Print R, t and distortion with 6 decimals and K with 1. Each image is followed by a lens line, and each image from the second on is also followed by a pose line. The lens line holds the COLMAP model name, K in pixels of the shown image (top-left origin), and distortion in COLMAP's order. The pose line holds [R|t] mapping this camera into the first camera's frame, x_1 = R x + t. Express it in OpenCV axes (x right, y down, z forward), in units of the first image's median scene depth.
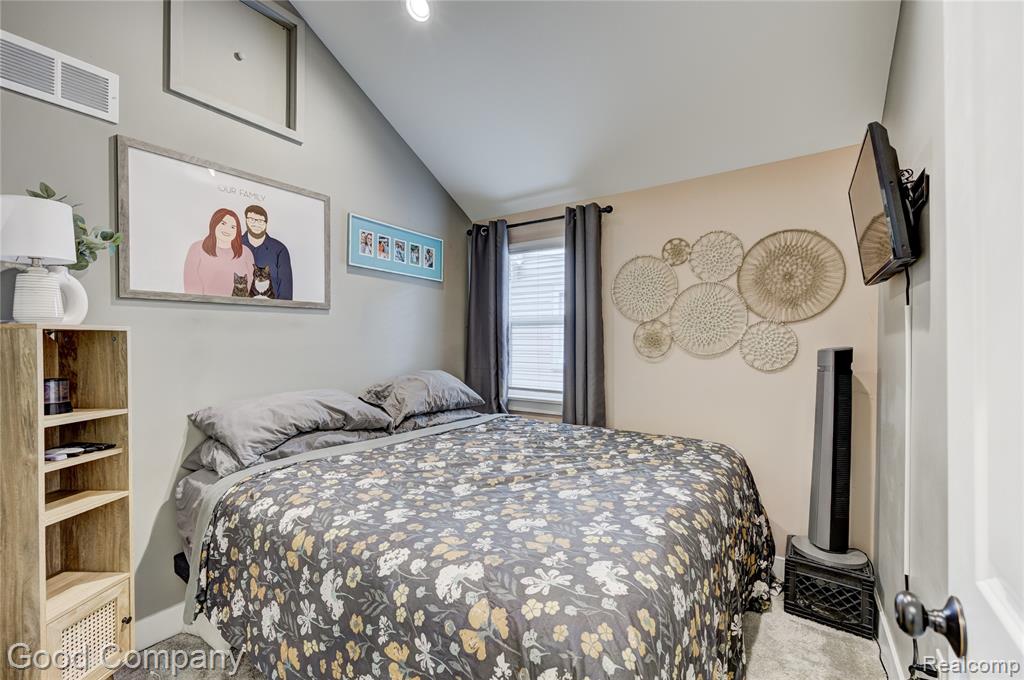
lens RADIAL K [[419.3, 0, 505.5], [0, 419.3, 338.6], [0, 0, 1]] dist [-0.021974, 0.000672]
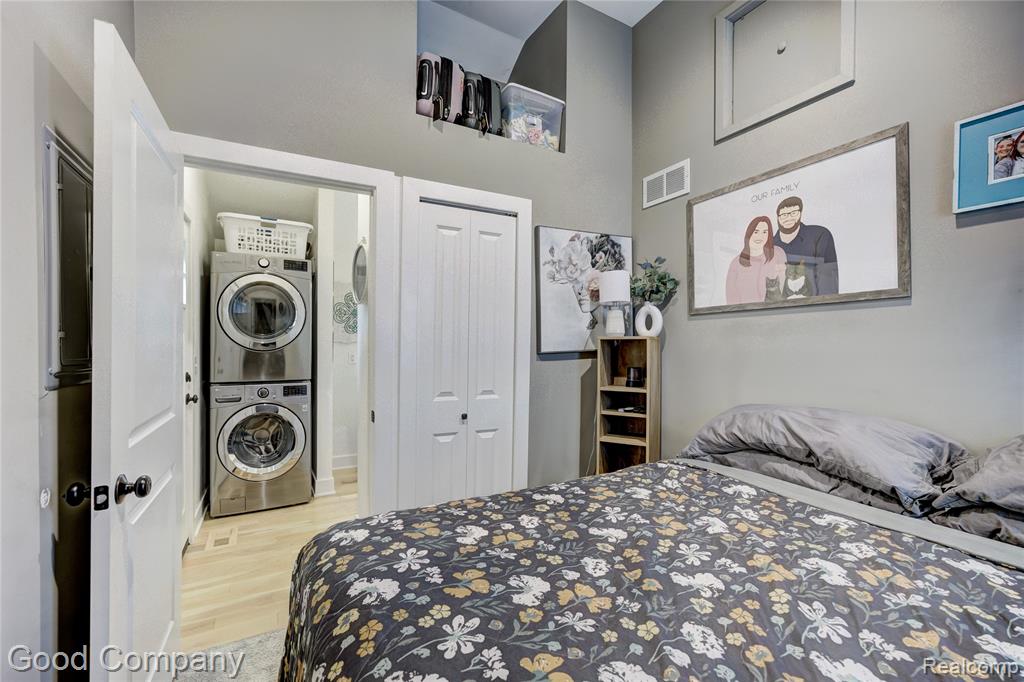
lens RADIAL K [[419.3, 0, 502.9], [0, 419.3, 343.2], [0, 0, 1]] dist [-0.021974, 0.000672]
pose [[-0.448280, -0.007046, -0.893865, 0.515514], [0.004434, 0.999939, -0.010106, 0.006871], [0.893882, -0.008494, -0.448222, 0.875644]]
